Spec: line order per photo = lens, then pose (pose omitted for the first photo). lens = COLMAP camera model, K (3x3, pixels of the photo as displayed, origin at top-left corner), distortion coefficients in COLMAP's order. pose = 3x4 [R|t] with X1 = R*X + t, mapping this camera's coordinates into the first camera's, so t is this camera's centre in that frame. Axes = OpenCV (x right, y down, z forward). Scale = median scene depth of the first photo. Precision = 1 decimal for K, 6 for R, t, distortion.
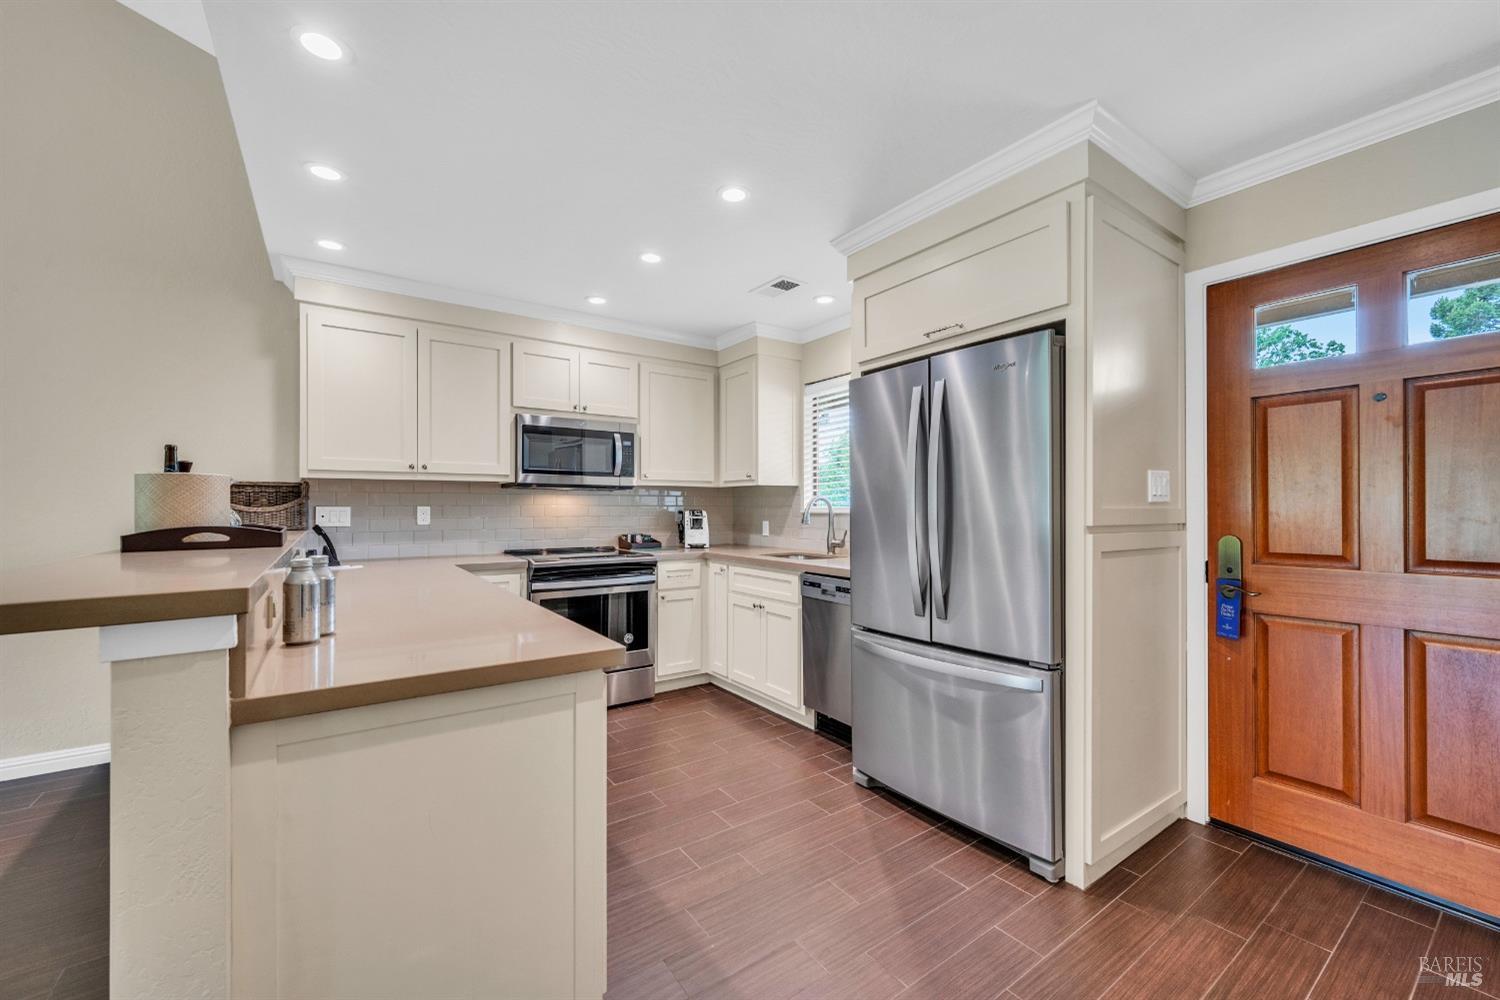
lens RADIAL K [[590.5, 0, 756.9], [0, 590.5, 503.2], [0, 0, 1]] dist [0.000039, -0.000052]
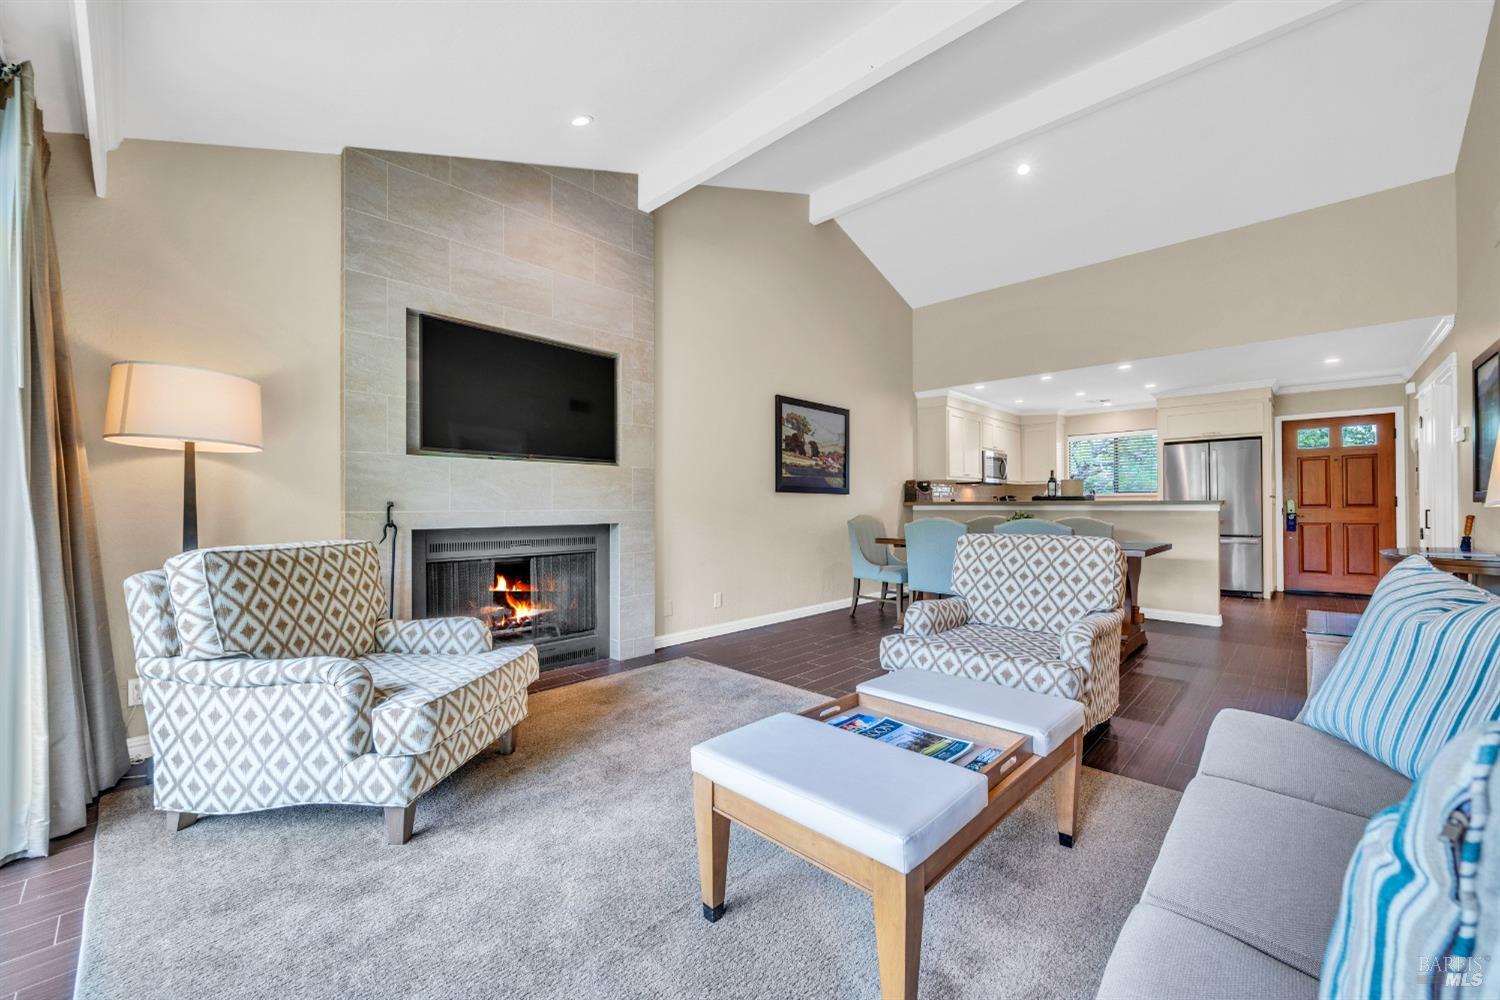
lens RADIAL K [[586.1, 0, 750.0], [0, 586.1, 500.0], [0, 0, 1]] dist [0.001604, 0.000045]
pose [[0.981431, -0.000842, 0.191813, -2.685565], [0.001688, 0.999990, -0.004248, 0.063327], [-0.191807, 0.004493, 0.981422, -1.563709]]
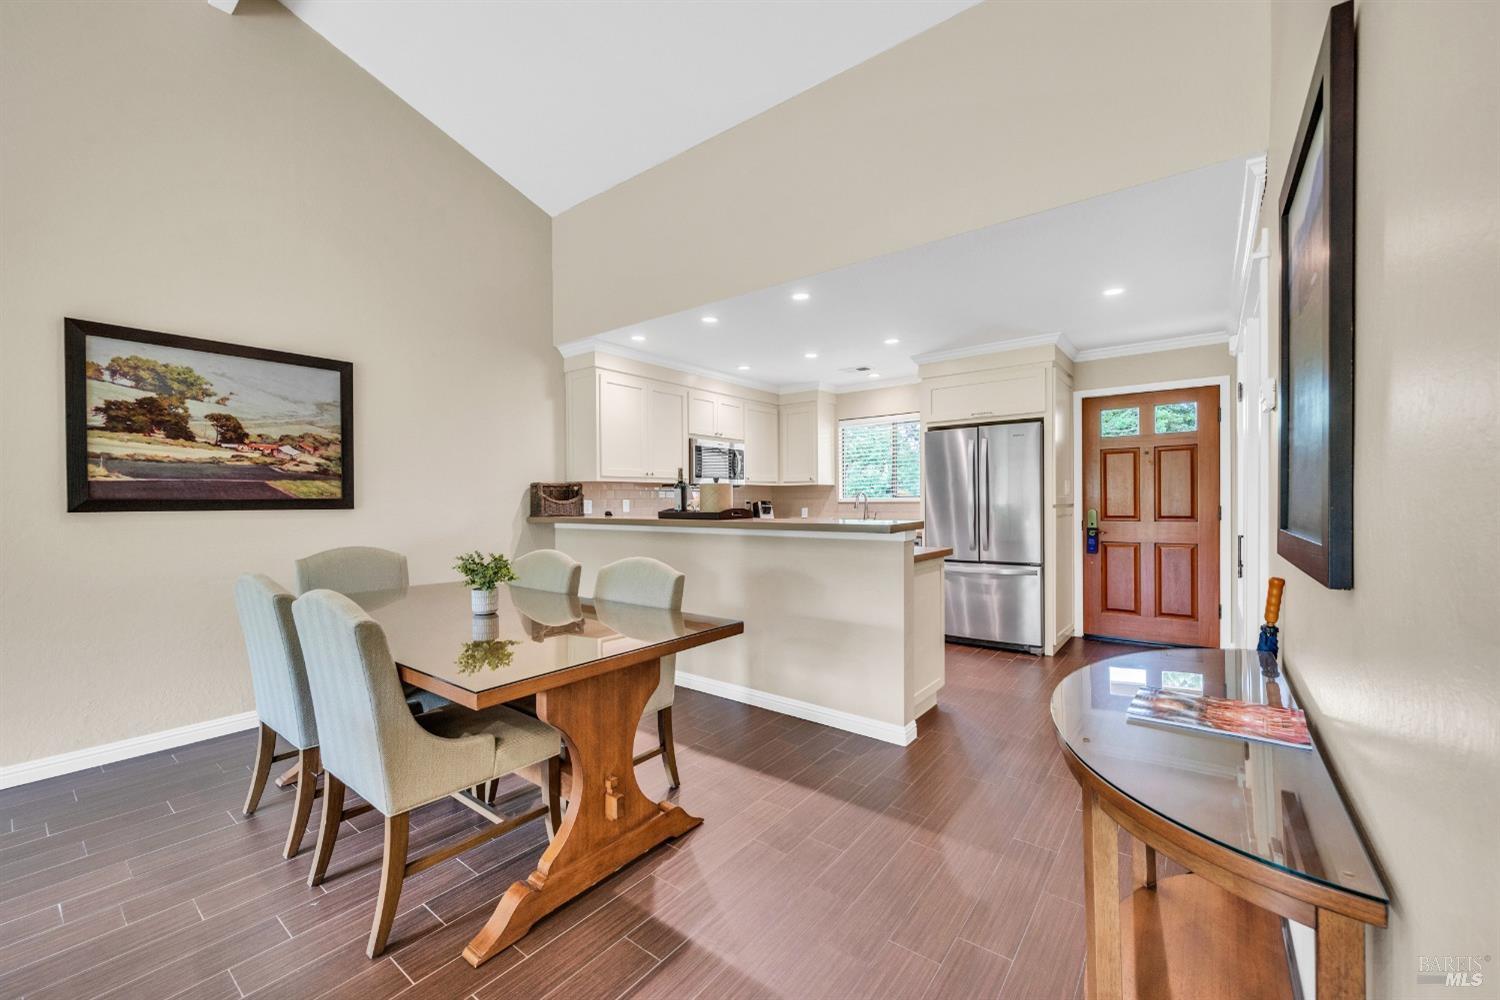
lens RADIAL K [[586.1, 0, 750.0], [0, 586.1, 500.0], [0, 0, 1]] dist [0.001604, 0.000045]
pose [[0.956830, -0.008162, 0.290534, -1.119982], [0.006138, 0.999950, 0.007876, -0.005585], [-0.290584, -0.005753, 0.956832, -0.785948]]
